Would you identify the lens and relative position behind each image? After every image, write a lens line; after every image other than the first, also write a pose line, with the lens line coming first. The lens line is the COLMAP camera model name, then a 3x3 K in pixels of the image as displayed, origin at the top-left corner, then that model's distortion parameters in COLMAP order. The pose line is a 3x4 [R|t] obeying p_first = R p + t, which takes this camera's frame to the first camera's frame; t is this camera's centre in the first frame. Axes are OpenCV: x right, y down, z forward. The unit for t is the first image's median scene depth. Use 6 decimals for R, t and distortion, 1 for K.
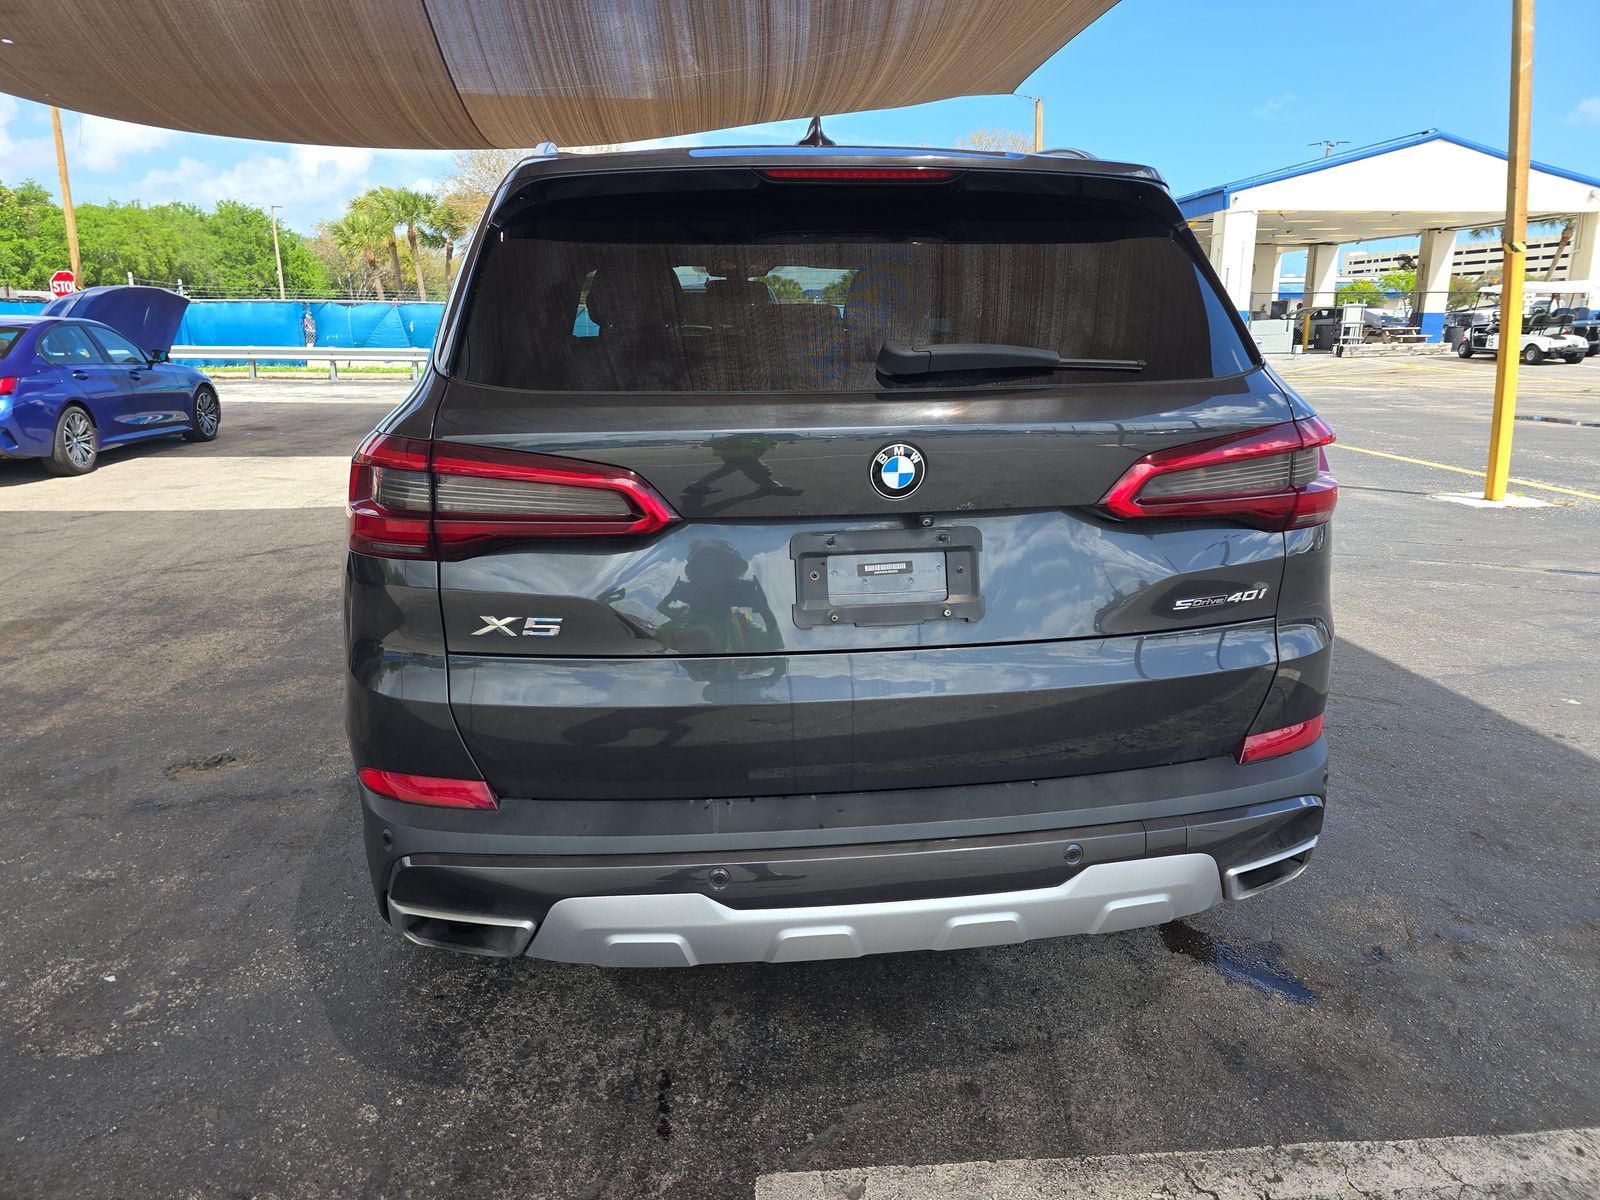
lens RADIAL K [[1085.8, 0, 803.6], [0, 1085.8, 597.5], [0, 0, 1]] dist [0.035245, -0.035568]
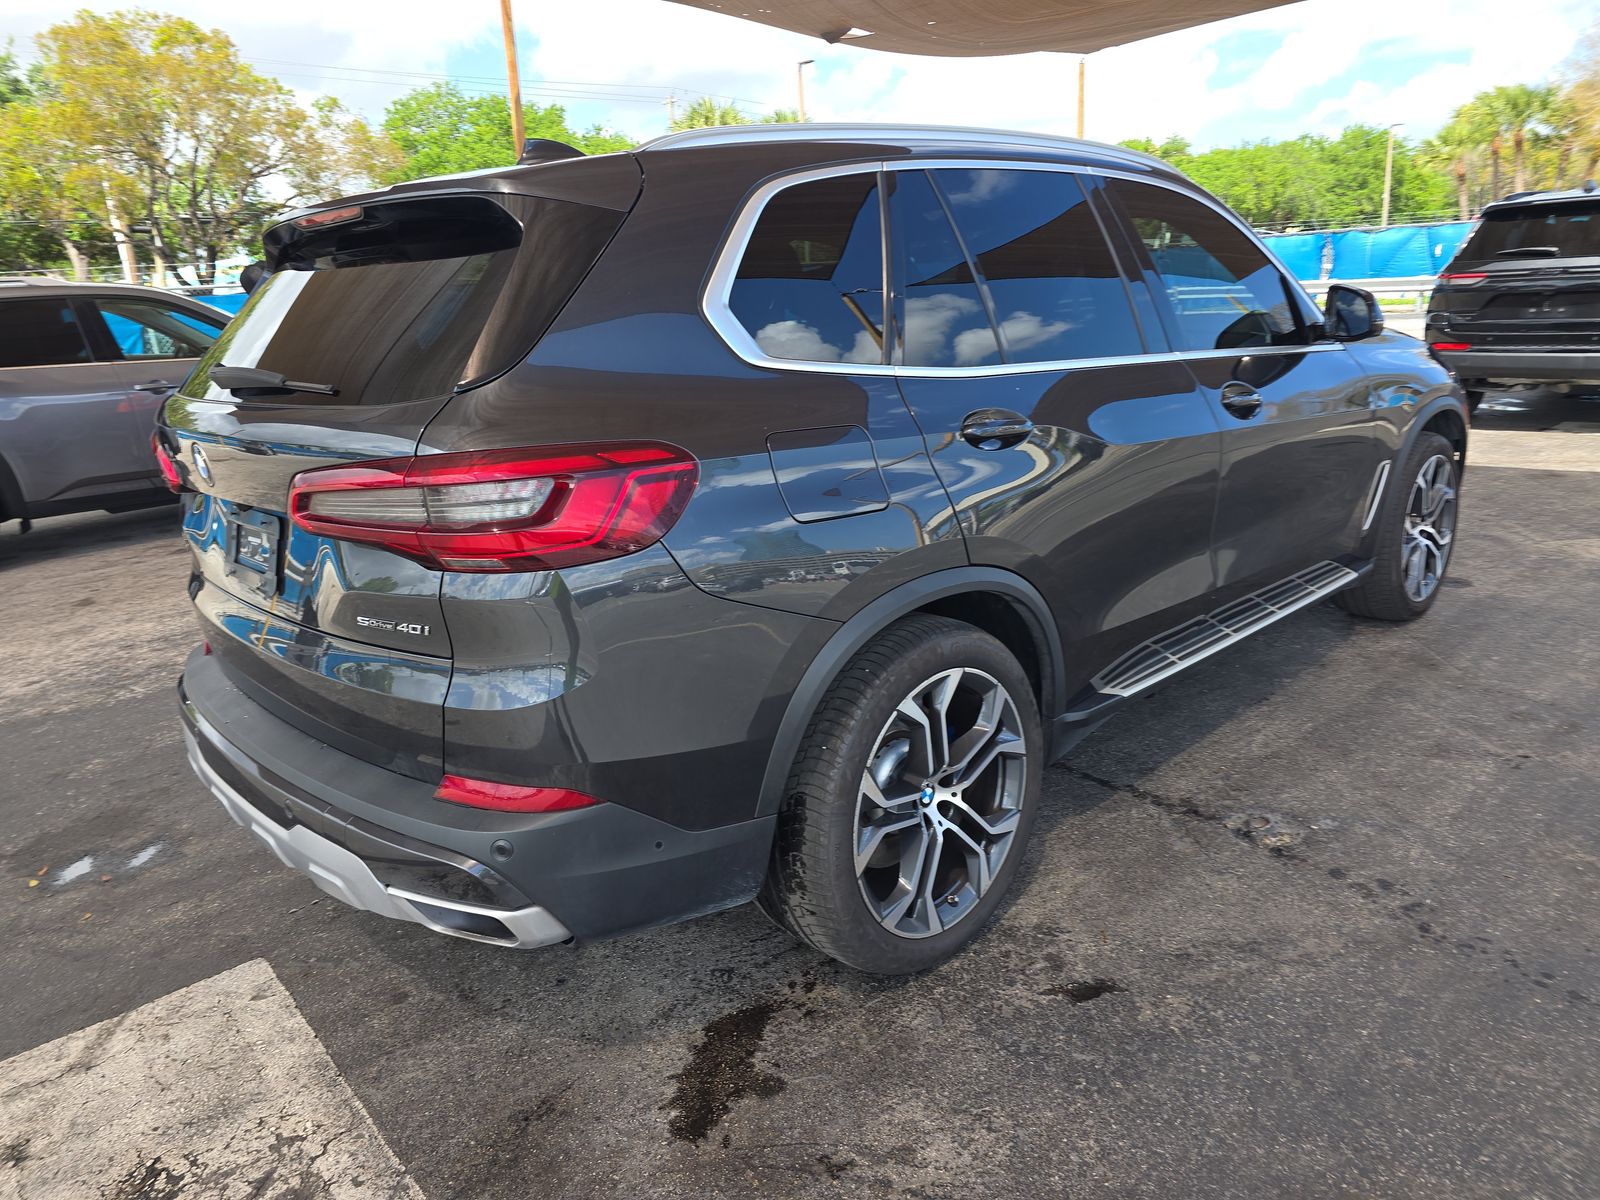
lens RADIAL K [[1085.8, 0, 801.2], [0, 1085.8, 600.5], [0, 0, 1]] dist [0.035245, -0.035568]
pose [[0.585310, 0.193925, -0.787277, 1.209286], [-0.141397, 0.980511, 0.136400, -0.183872], [0.798385, 0.031483, 0.601323, 0.606237]]
